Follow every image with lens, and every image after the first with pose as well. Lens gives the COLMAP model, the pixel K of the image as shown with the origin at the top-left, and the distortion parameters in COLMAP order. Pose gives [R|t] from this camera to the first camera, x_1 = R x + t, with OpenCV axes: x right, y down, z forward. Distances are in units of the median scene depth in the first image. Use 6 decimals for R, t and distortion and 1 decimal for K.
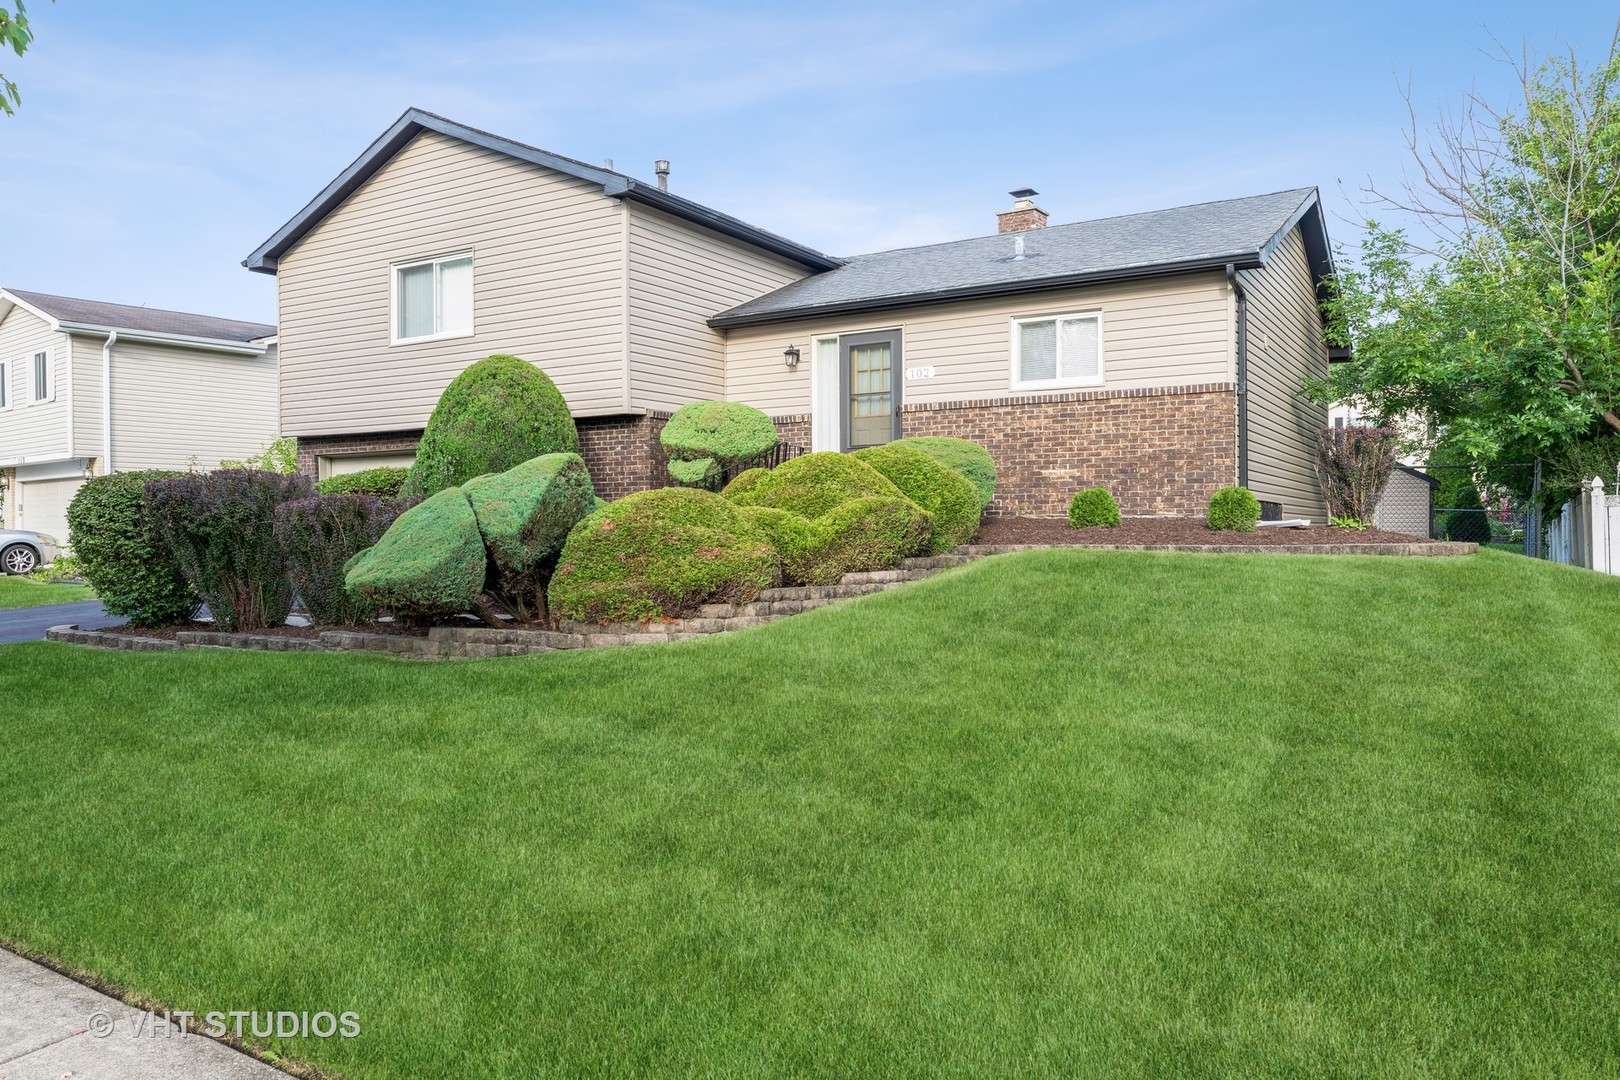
lens RADIAL K [[1156.9, 0, 804.7], [0, 1156.9, 544.4], [0, 0, 1]] dist [0.002143, 0.002685]
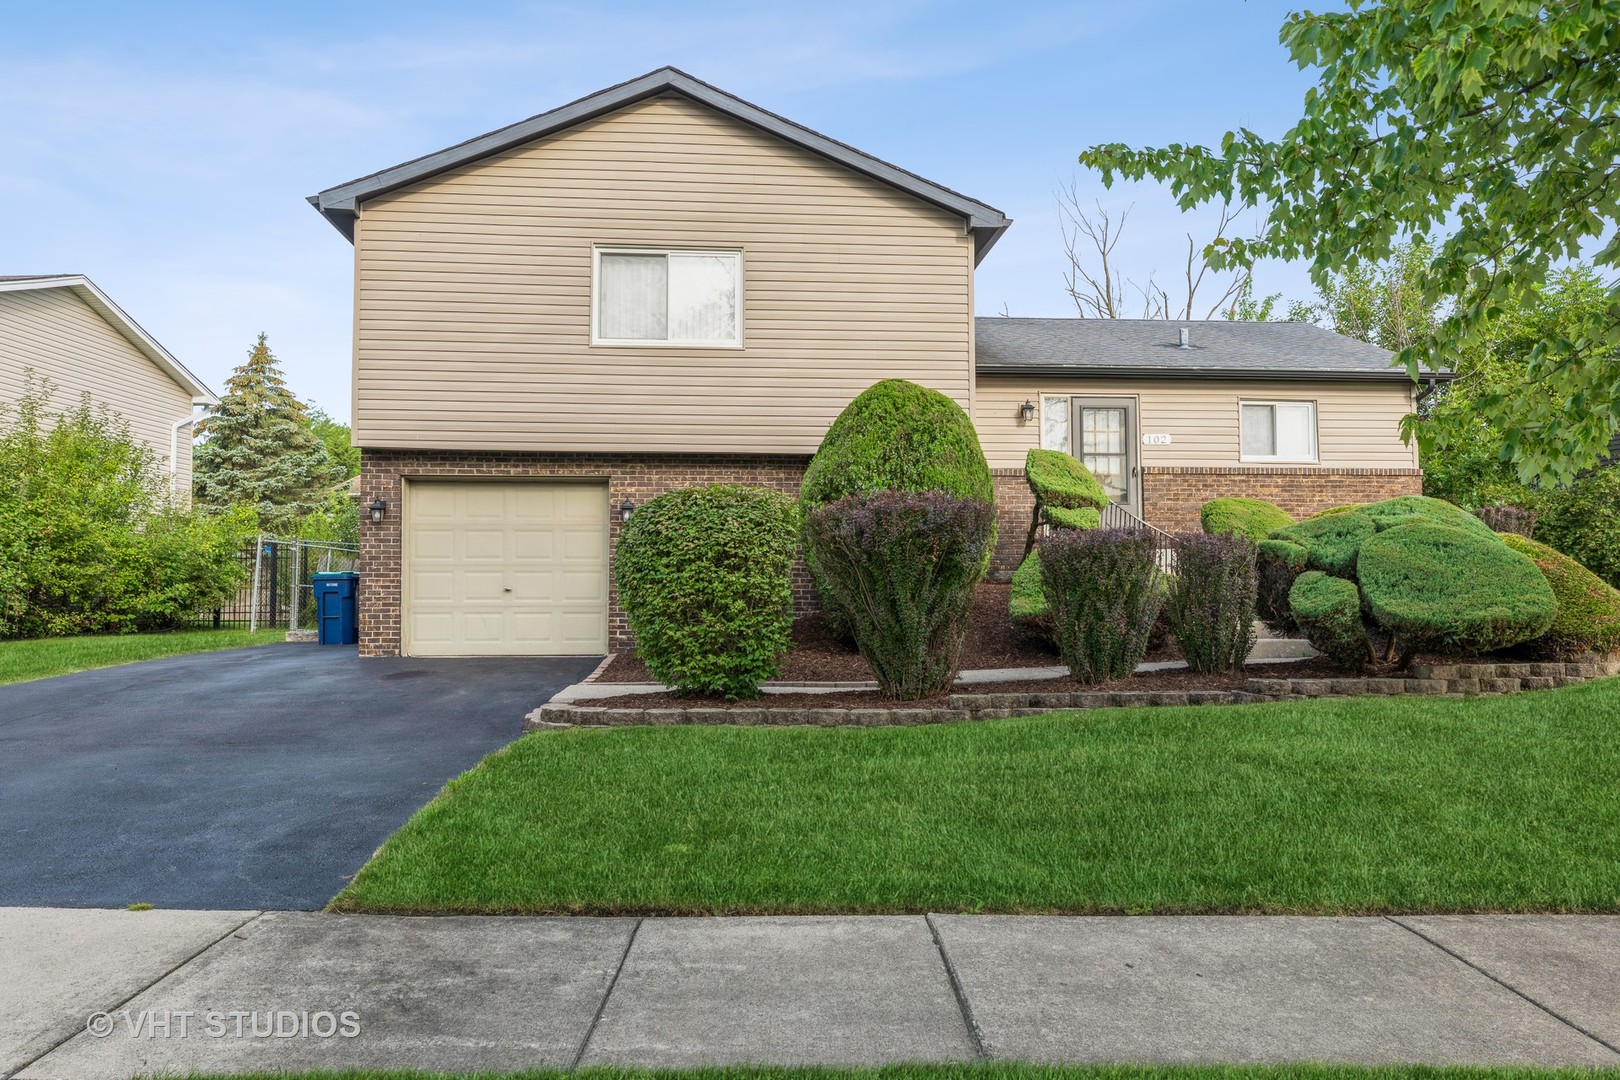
lens RADIAL K [[1156.9, 0, 805.8], [0, 1156.9, 536.3], [0, 0, 1]] dist [0.002143, 0.002685]
pose [[0.805627, 0.036719, 0.591284, -0.827199], [0.005047, 0.997616, -0.068829, 0.017322], [-0.592401, 0.058435, 0.803521, 0.330639]]
